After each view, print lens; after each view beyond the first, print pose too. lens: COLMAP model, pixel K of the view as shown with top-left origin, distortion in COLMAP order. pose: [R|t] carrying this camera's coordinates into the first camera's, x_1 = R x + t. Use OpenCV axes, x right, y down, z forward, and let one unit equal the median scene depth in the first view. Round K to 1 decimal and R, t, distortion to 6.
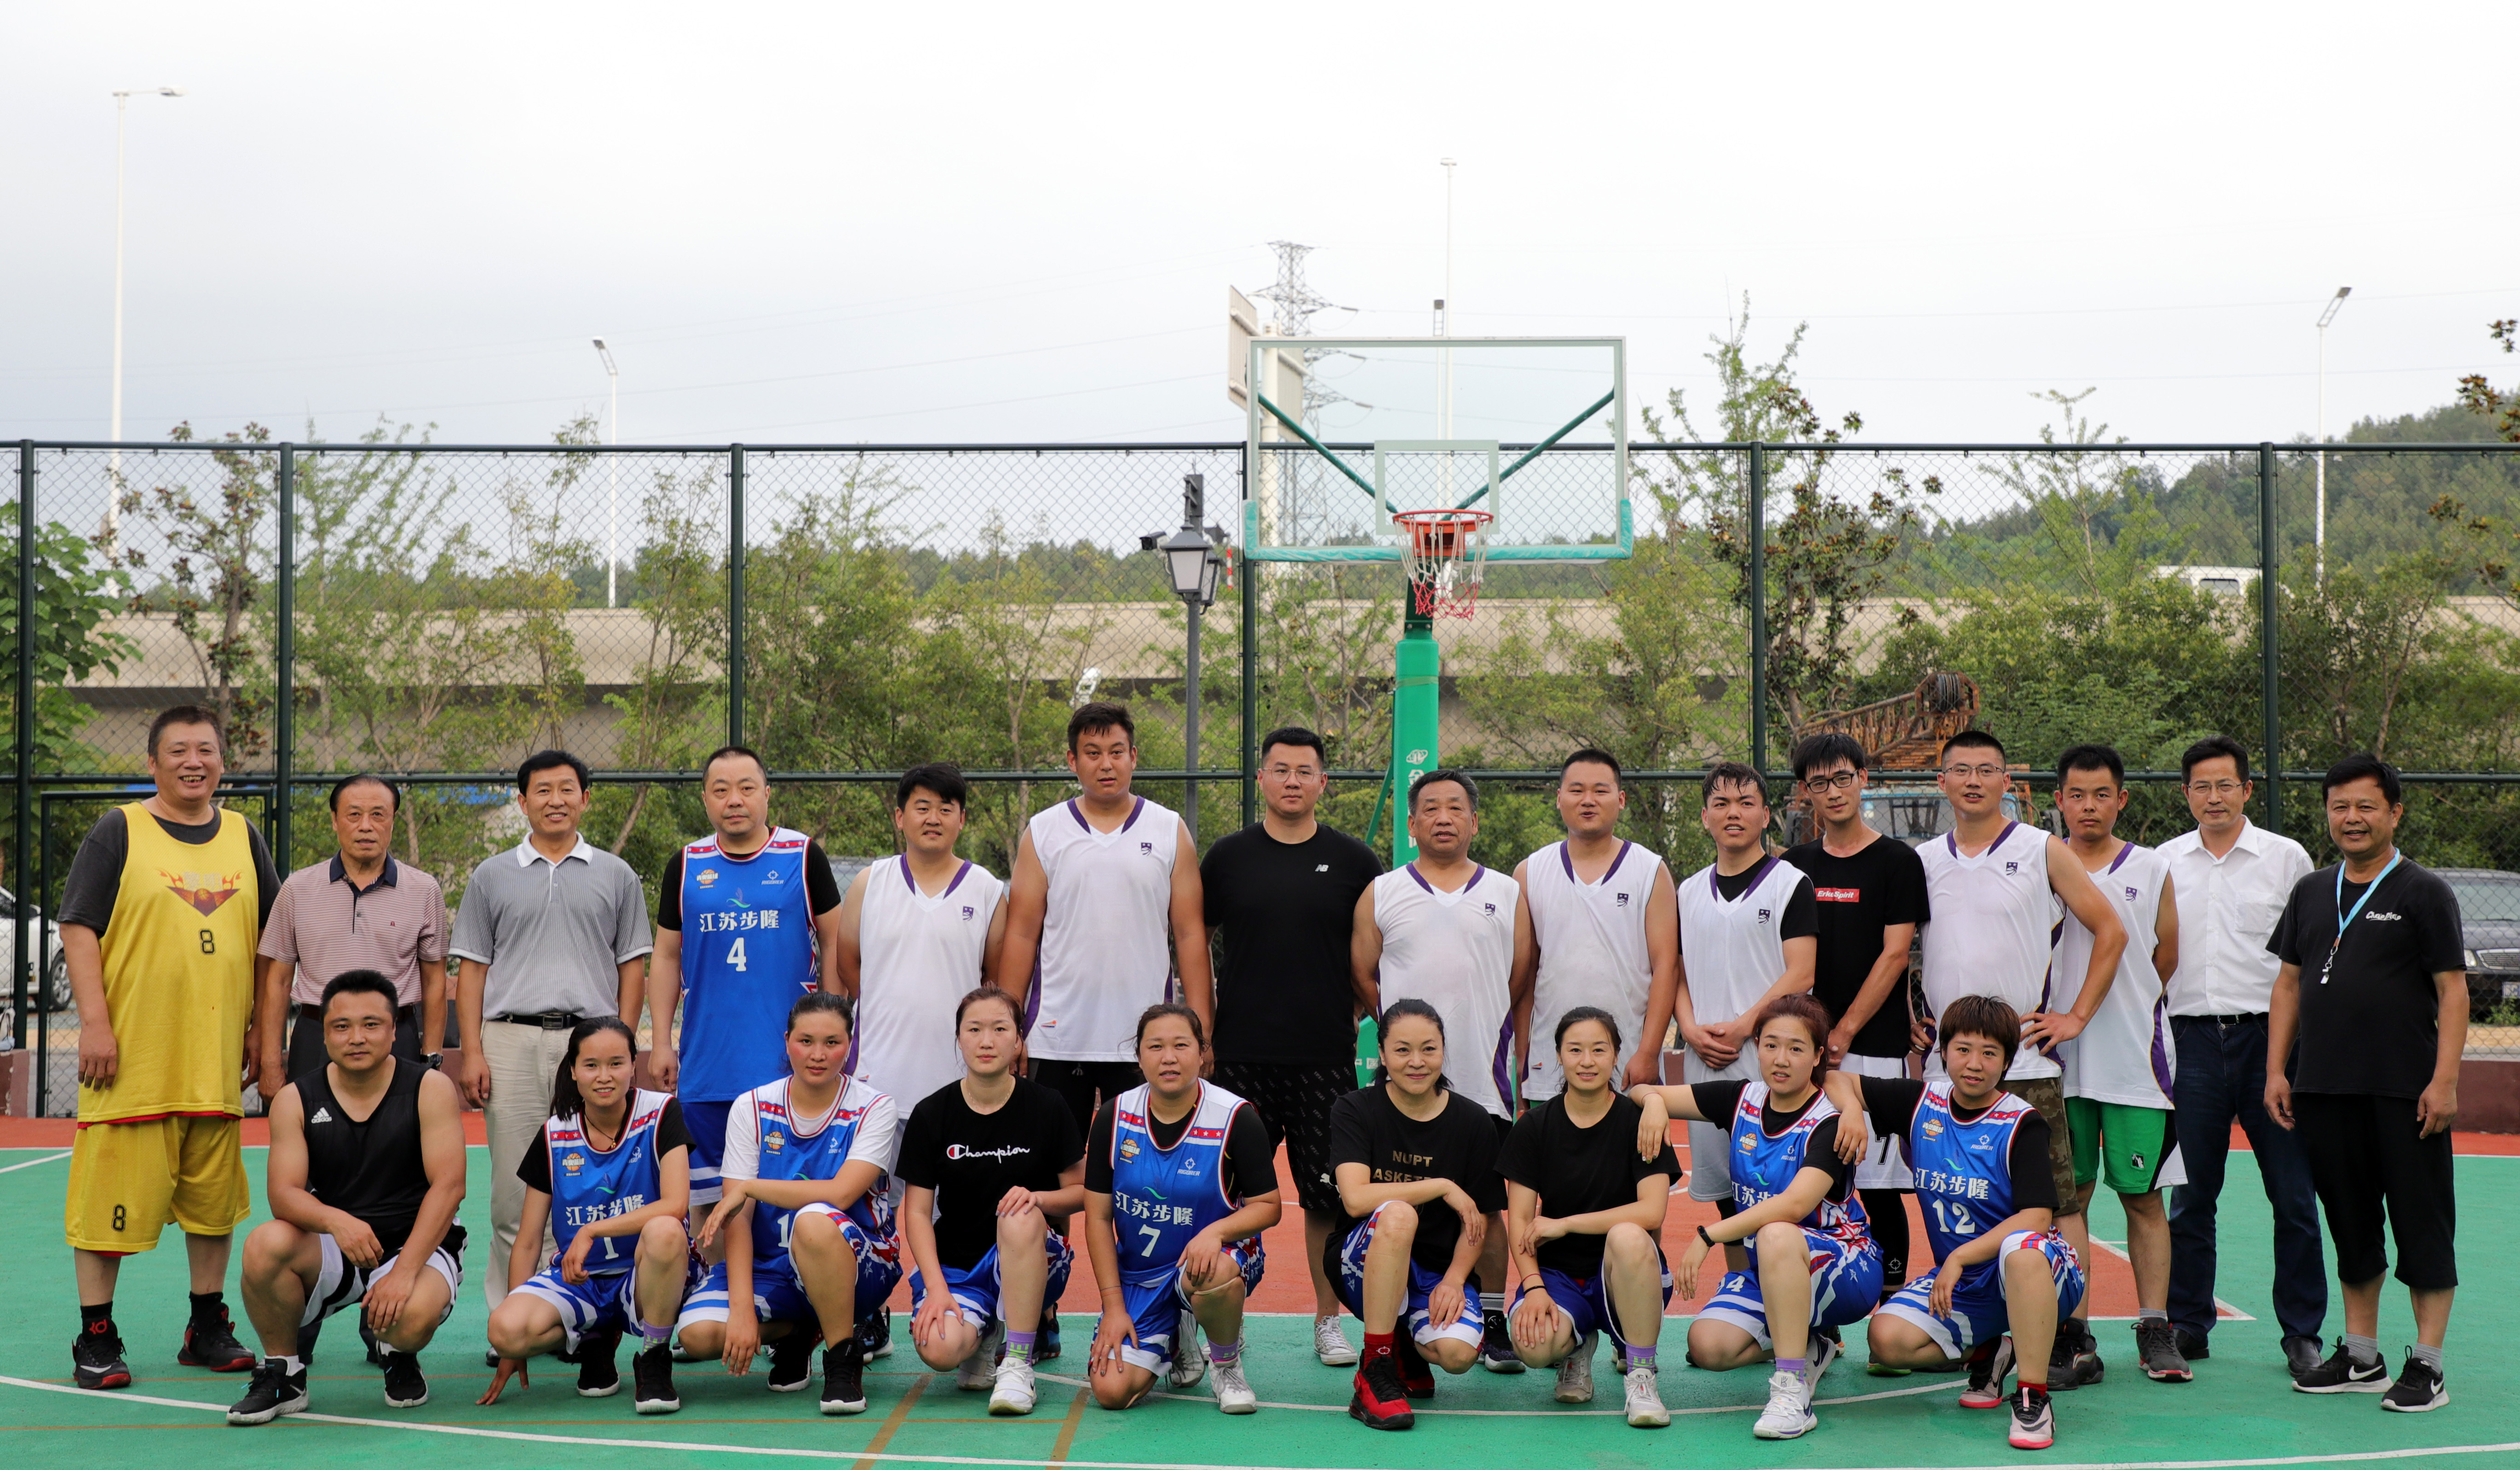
lens RADIAL K [[3029.9, 0, 1252.2], [0, 3029.9, 620.3], [0, 0, 1]] dist [-0.001979, 0.000000]
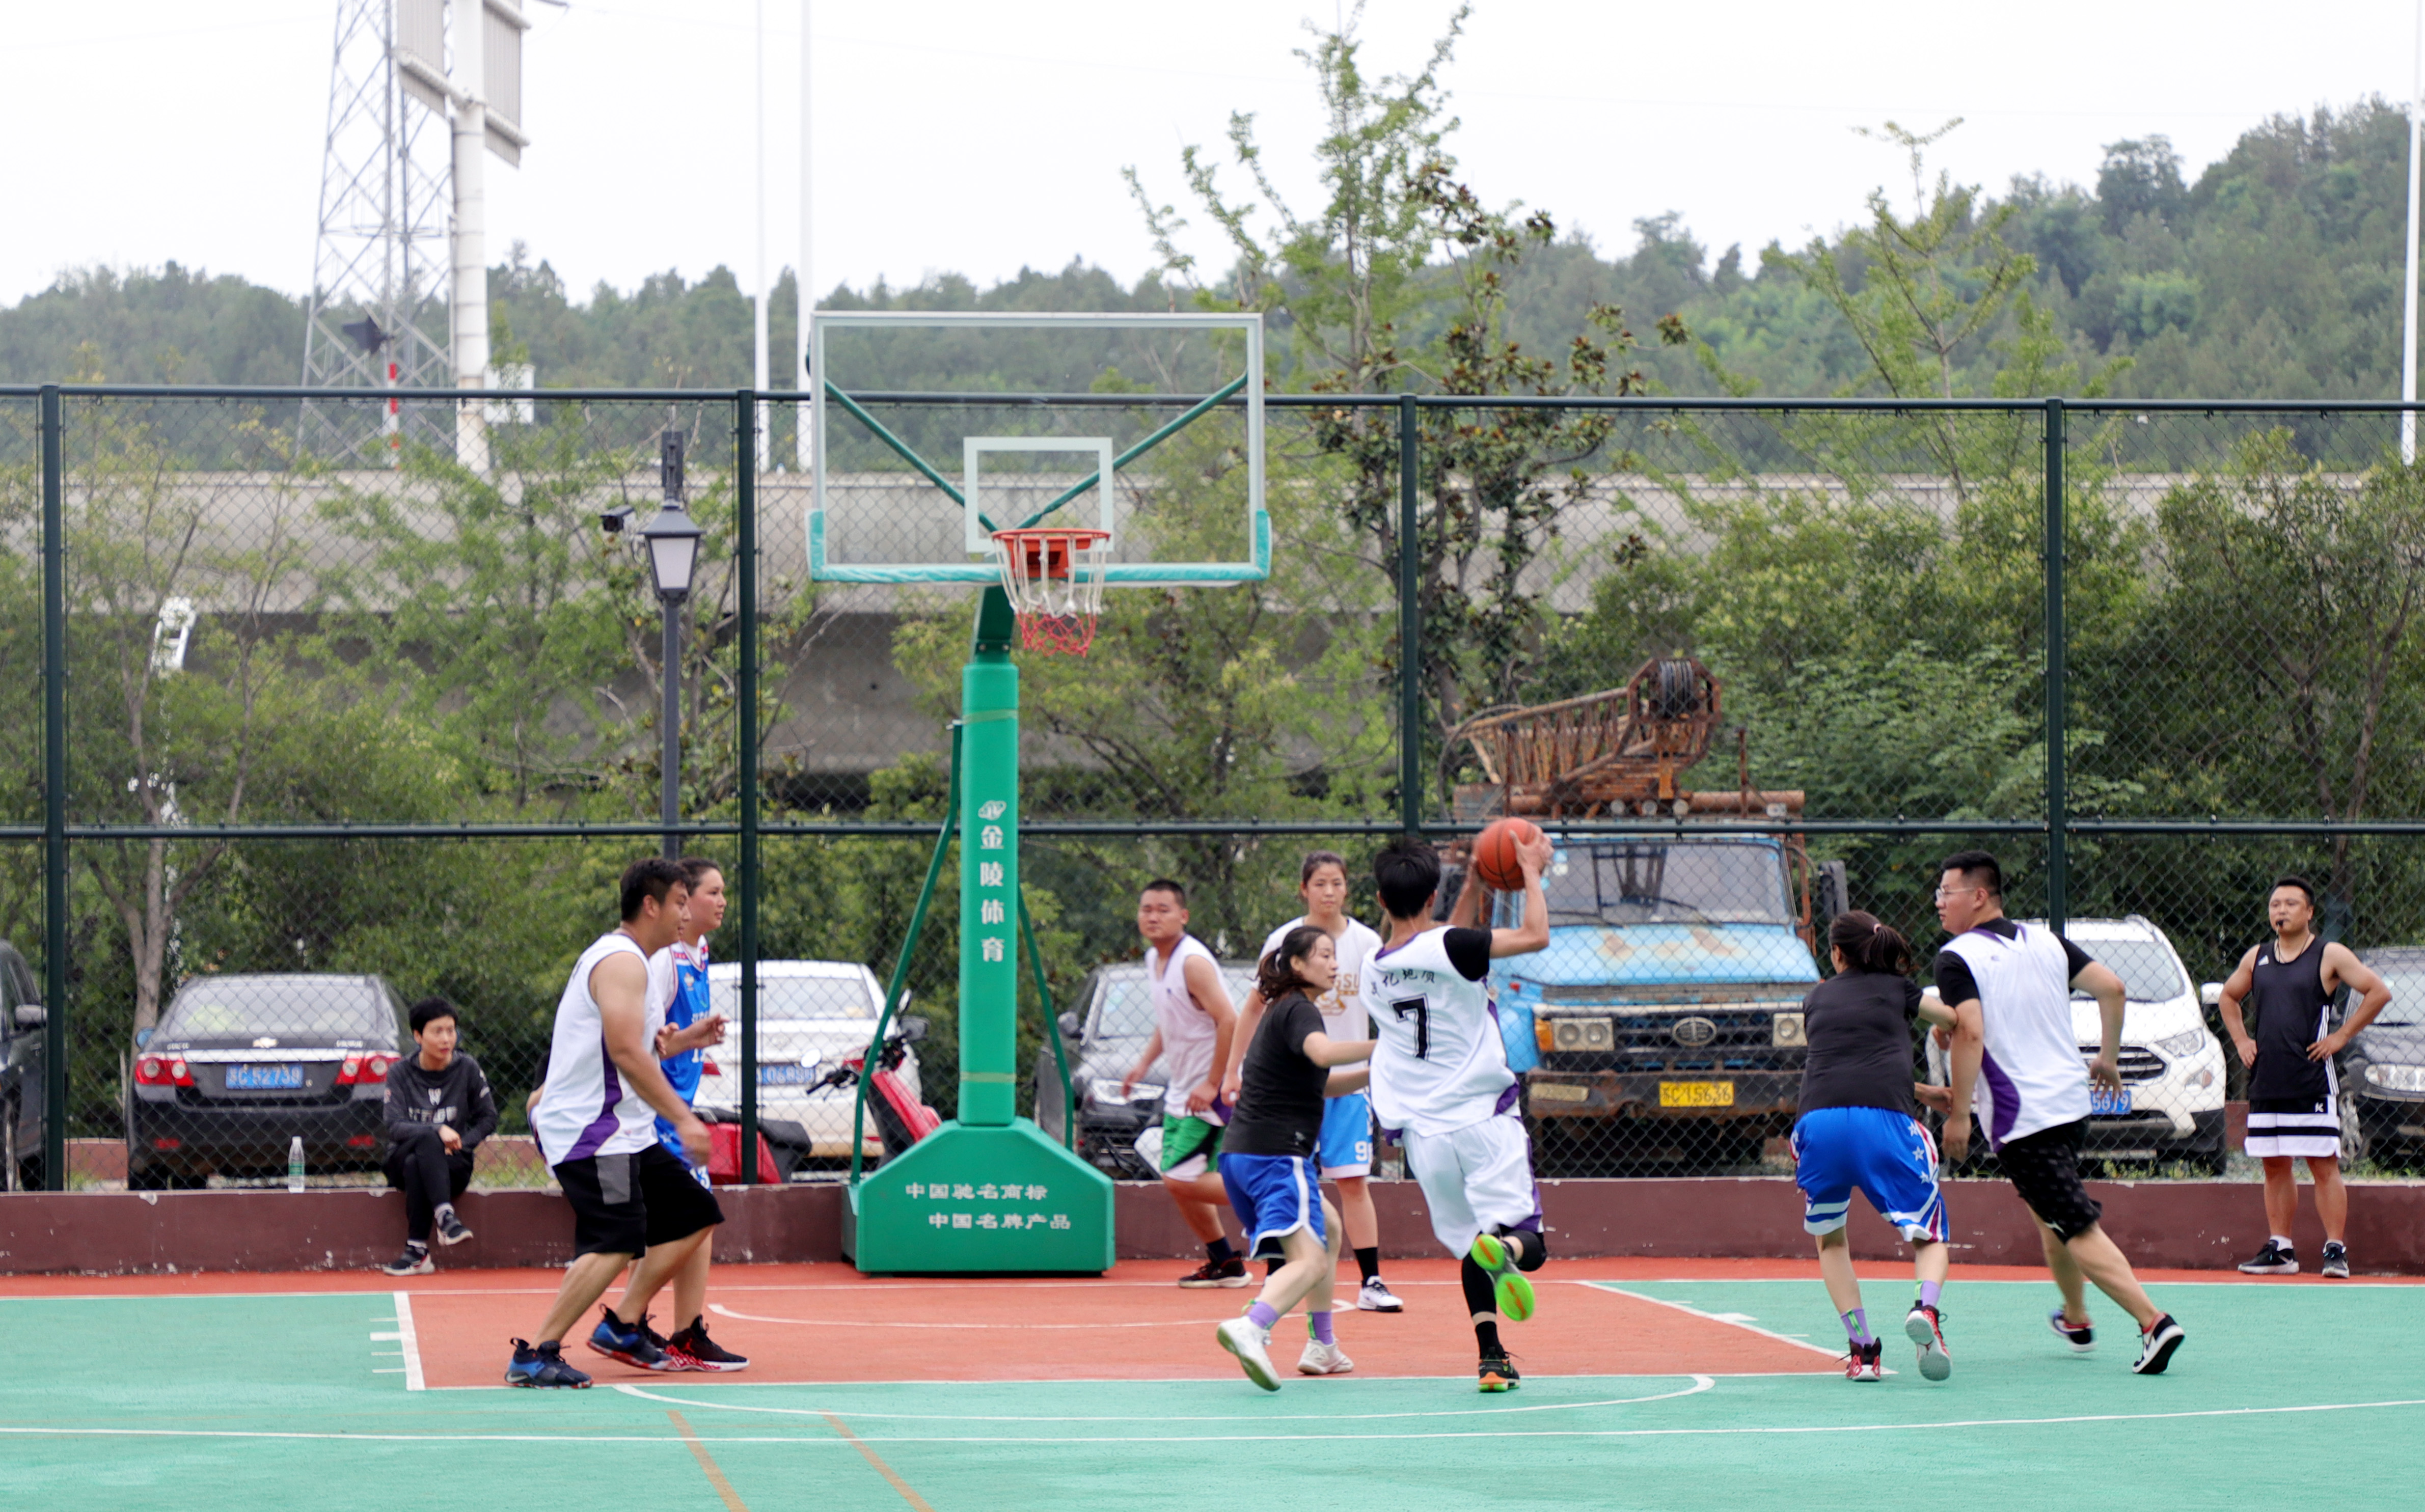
lens RADIAL K [[6344.6, 0, 1212.3], [0, 6344.6, 756.6], [0, 0, 1]] dist [0.107483, 0.000000]
pose [[0.989937, -0.002217, 0.141488, -0.049060], [-0.004703, 0.998809, 0.048555, -0.019960], [-0.141428, -0.048732, 0.988748, -0.260242]]
